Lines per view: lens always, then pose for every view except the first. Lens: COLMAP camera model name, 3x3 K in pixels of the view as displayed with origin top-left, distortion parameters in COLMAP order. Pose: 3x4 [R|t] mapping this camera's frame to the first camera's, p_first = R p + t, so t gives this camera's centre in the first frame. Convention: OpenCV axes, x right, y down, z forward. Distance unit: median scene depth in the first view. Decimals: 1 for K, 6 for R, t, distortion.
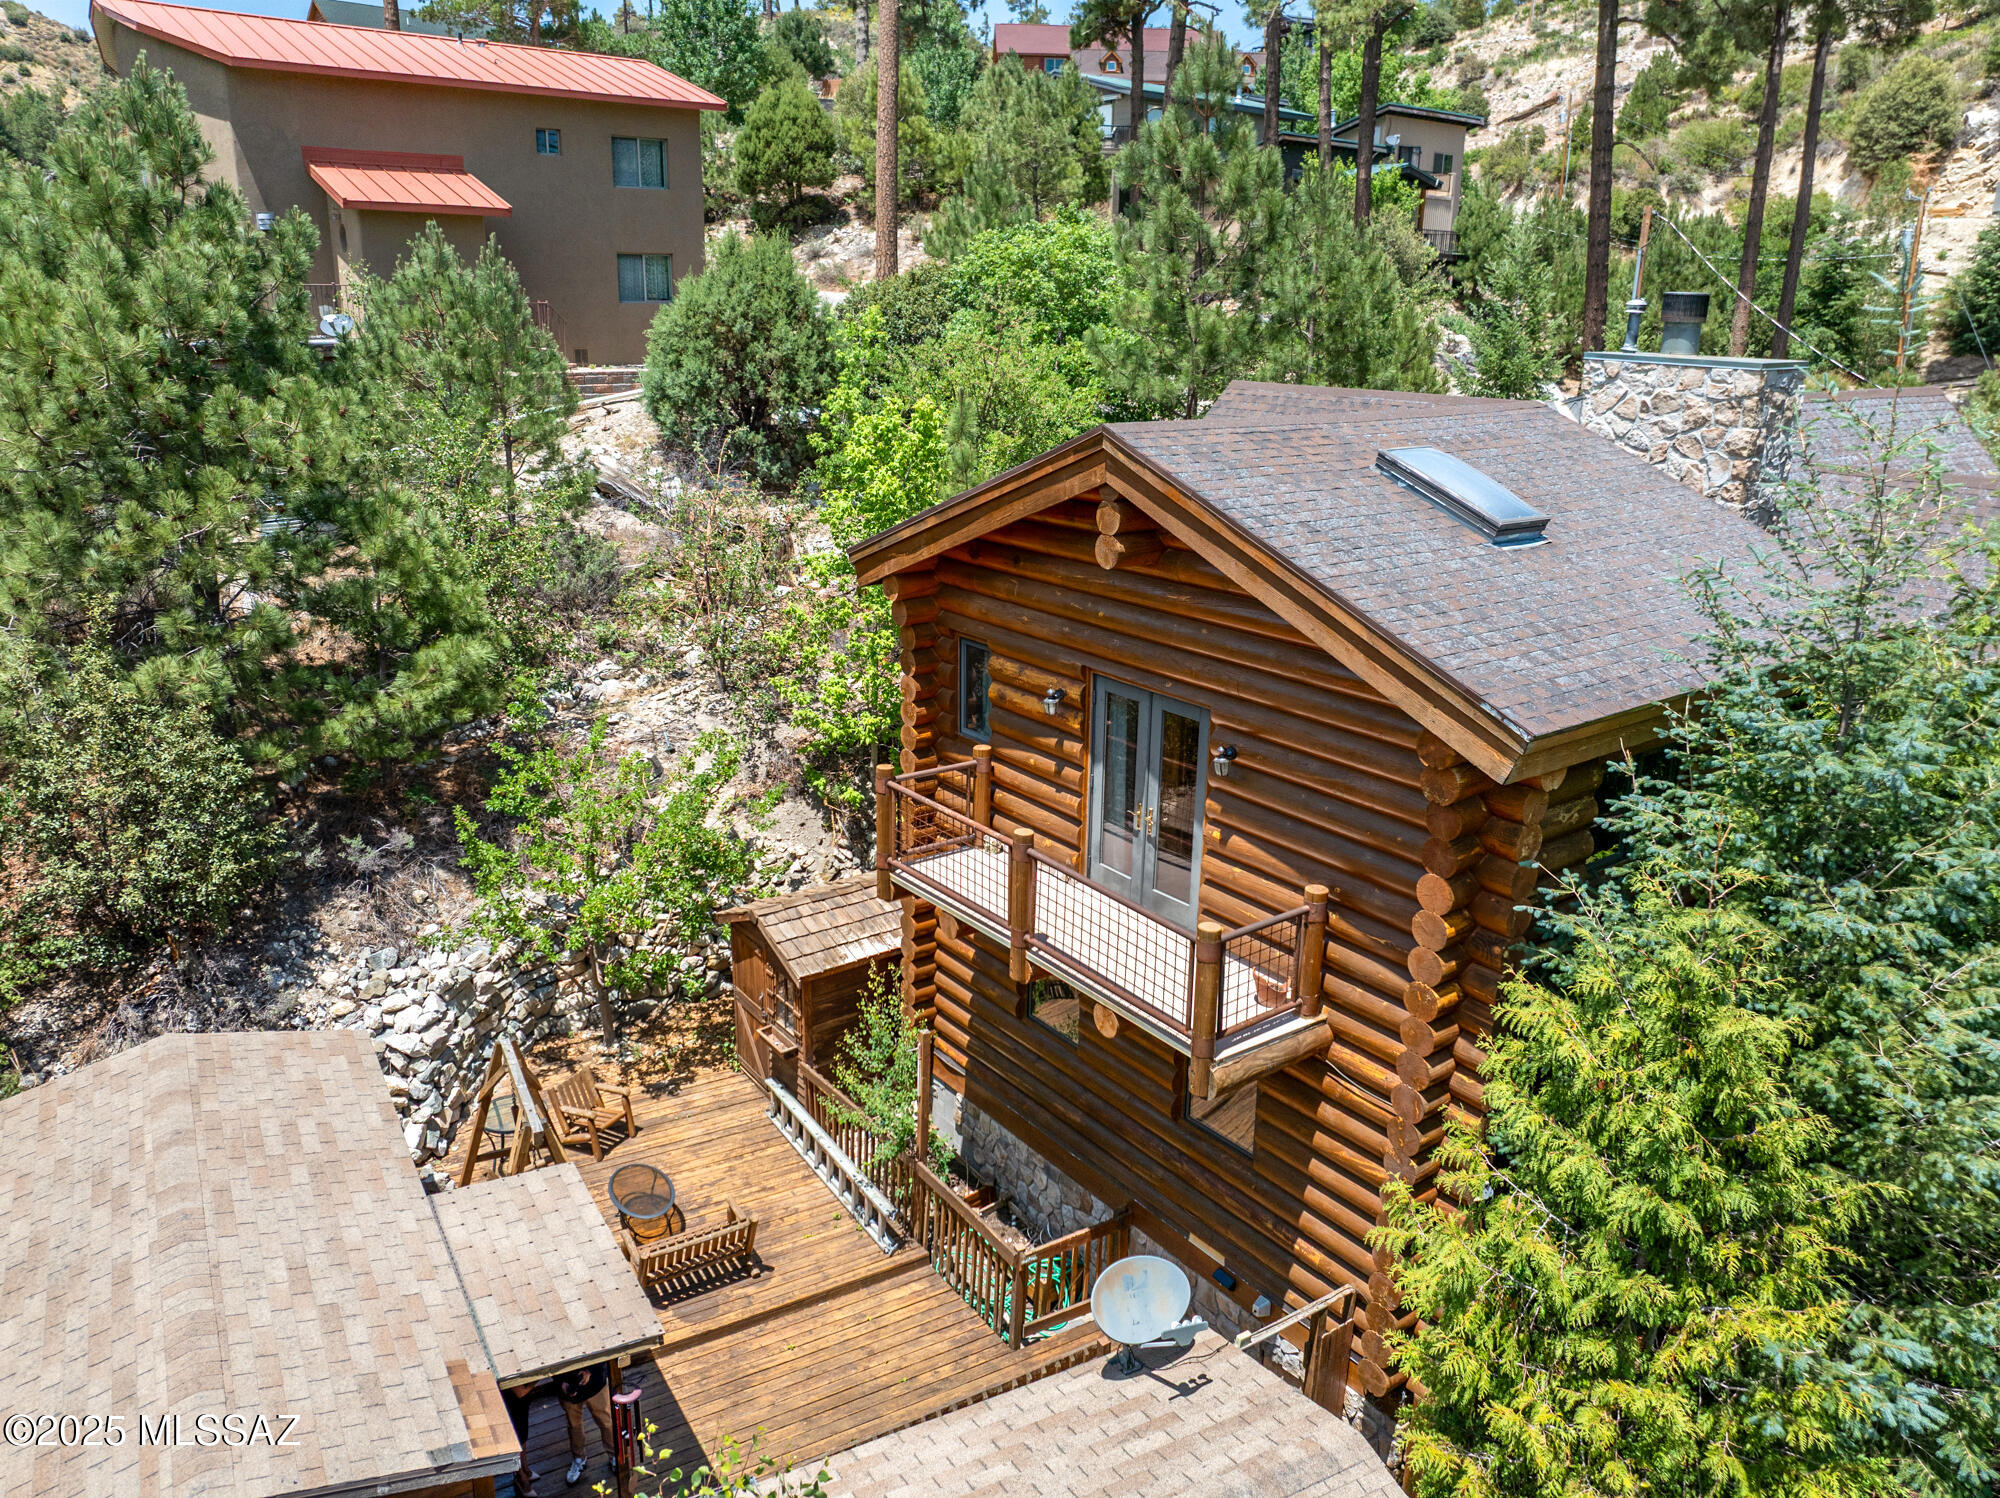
lens RADIAL K [[1429.9, 0, 985.6], [0, 1429.9, 735.8], [0, 0, 1]] dist [-0.036713, 0.005507]
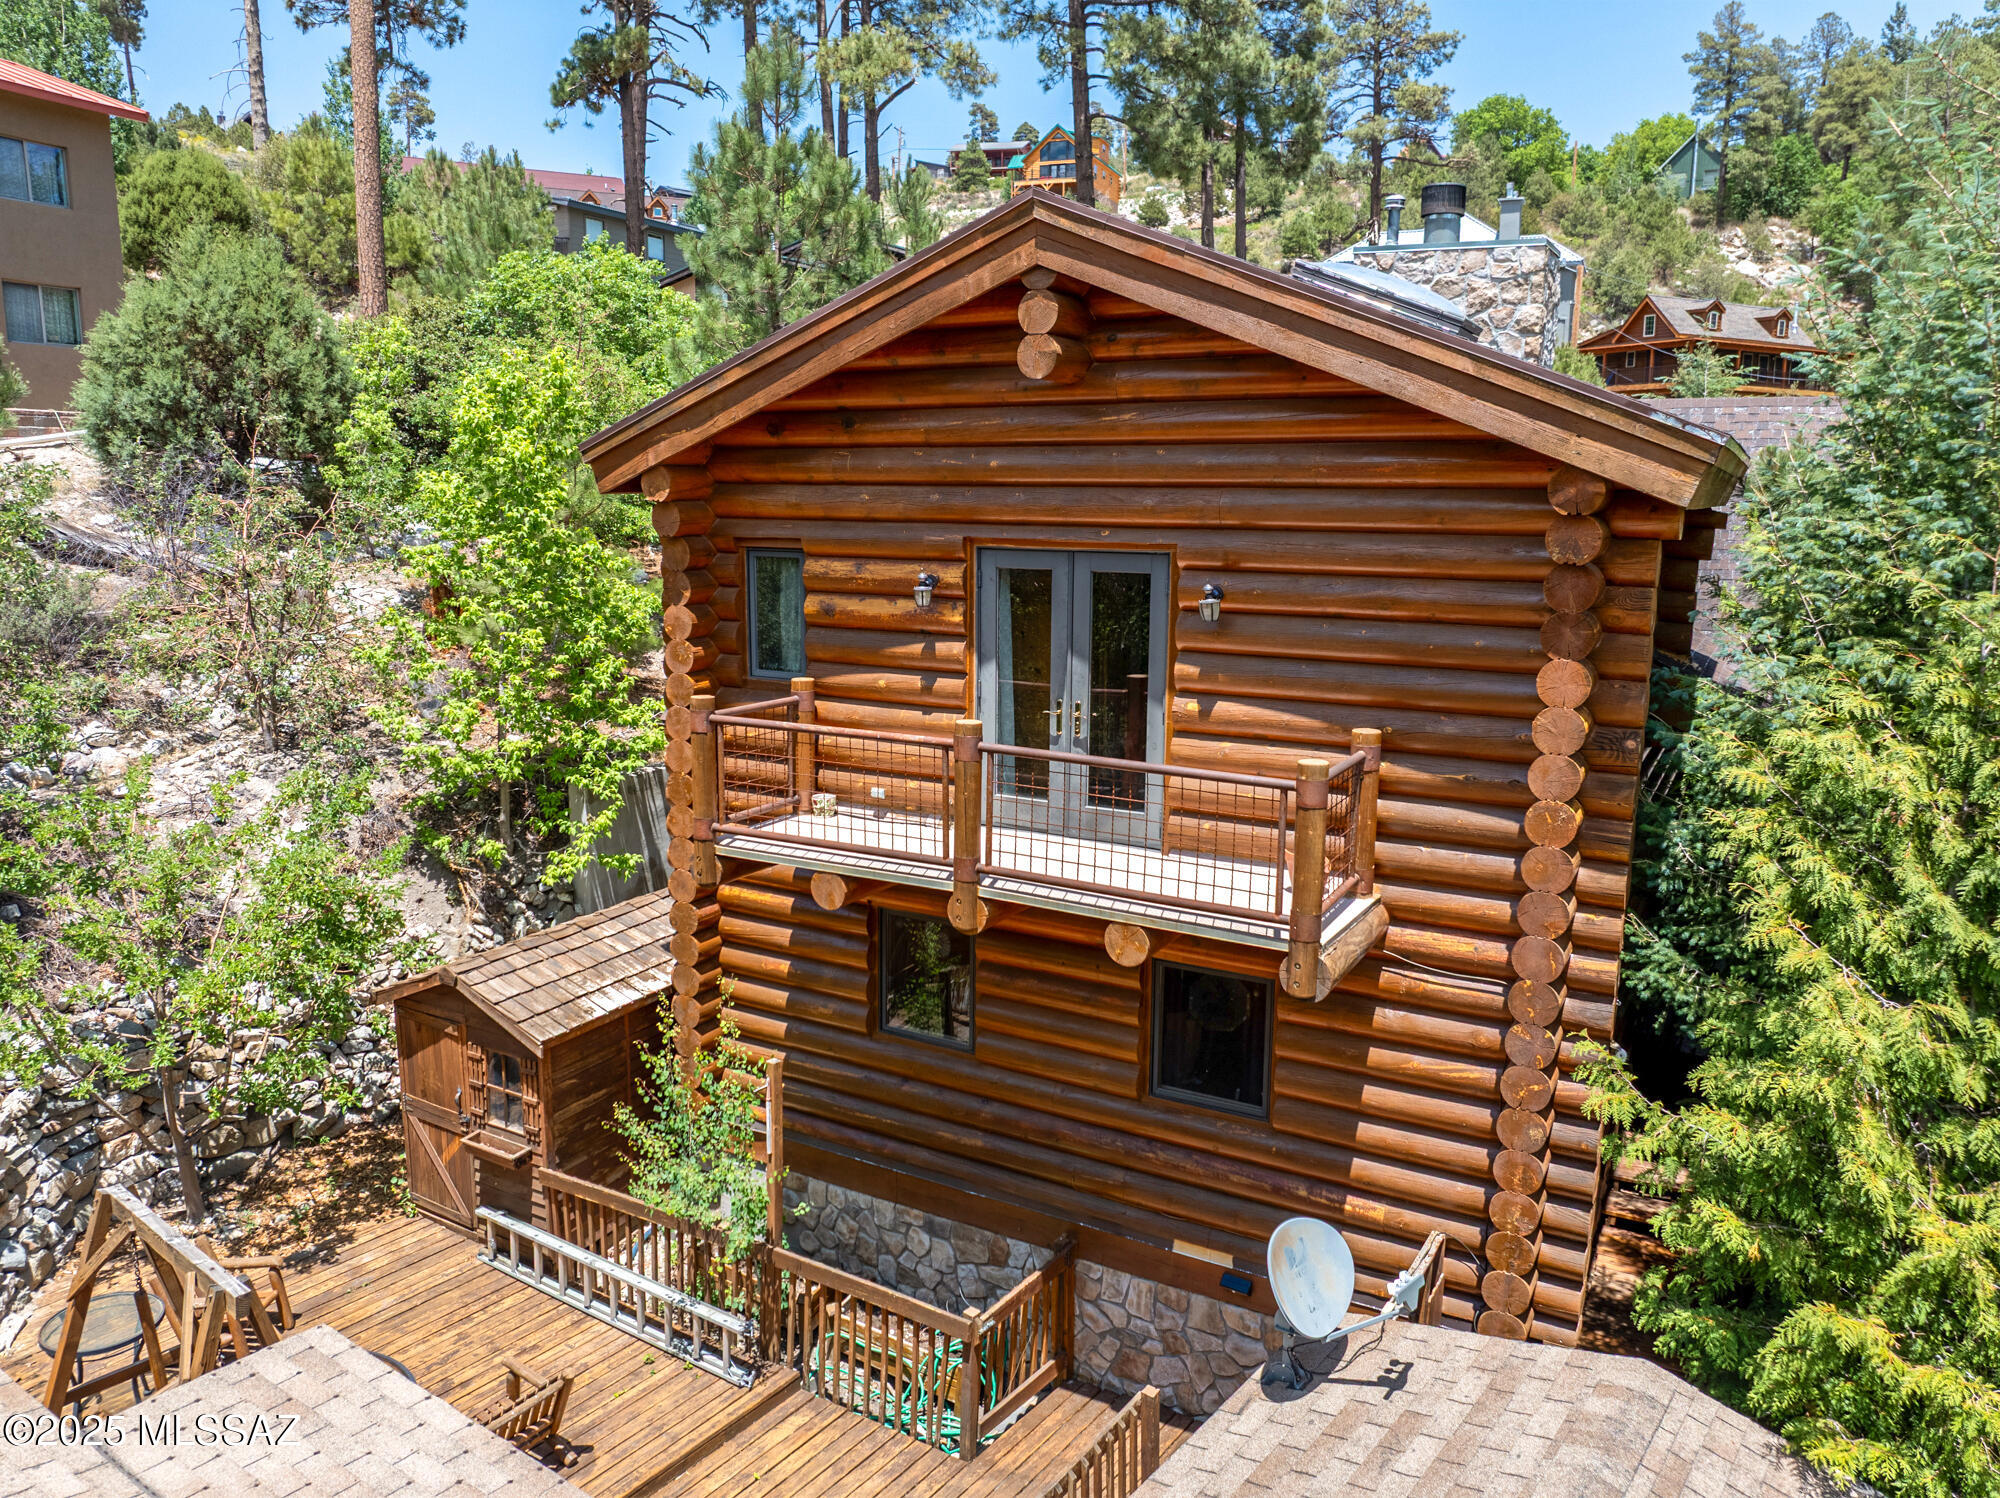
lens RADIAL K [[1429.9, 0, 985.6], [0, 1429.9, 735.8], [0, 0, 1]] dist [-0.036713, 0.005507]
pose [[0.912719, -0.071875, 0.402217, -0.178195], [0.119373, 0.988364, -0.094265, 0.097410], [-0.390761, 0.134052, 0.910679, 0.207219]]
